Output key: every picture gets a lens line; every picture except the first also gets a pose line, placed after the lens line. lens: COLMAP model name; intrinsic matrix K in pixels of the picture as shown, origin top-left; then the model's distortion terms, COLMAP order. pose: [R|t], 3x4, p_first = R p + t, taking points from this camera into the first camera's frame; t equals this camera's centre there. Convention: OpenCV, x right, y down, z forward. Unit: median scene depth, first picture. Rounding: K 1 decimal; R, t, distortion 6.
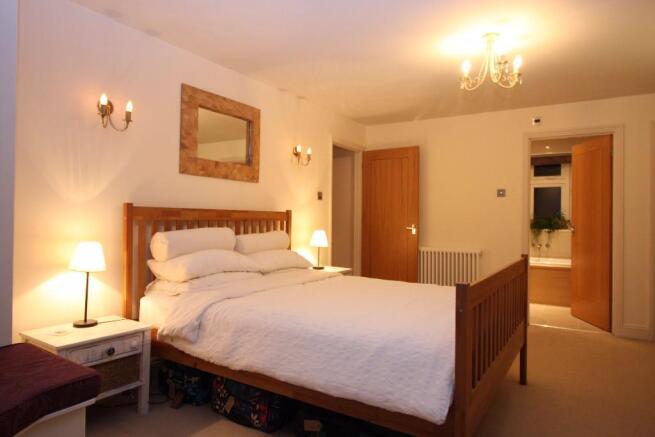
lens RADIAL K [[420.5, 0, 327.5], [0, 420.5, 218.5], [0, 0, 1]] dist [-0.001306, -0.000970]
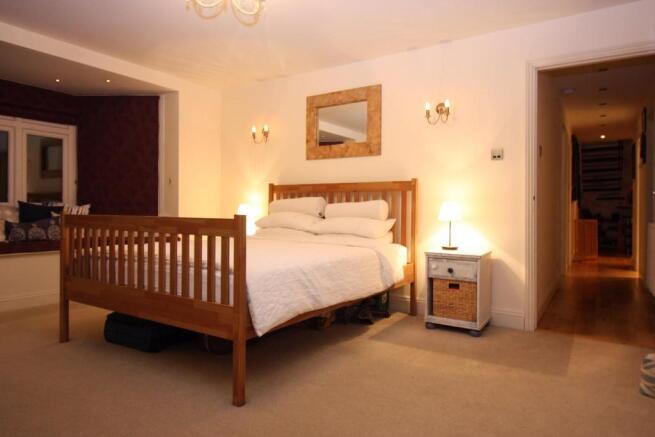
lens RADIAL K [[420.5, 0, 327.5], [0, 420.5, 218.5], [0, 0, 1]] dist [-0.001306, -0.000970]
pose [[-0.027237, -0.002352, -0.999626, 0.870886], [-0.014426, 0.999894, -0.001959, 0.074829], [0.999525, 0.014367, -0.027268, 0.900511]]
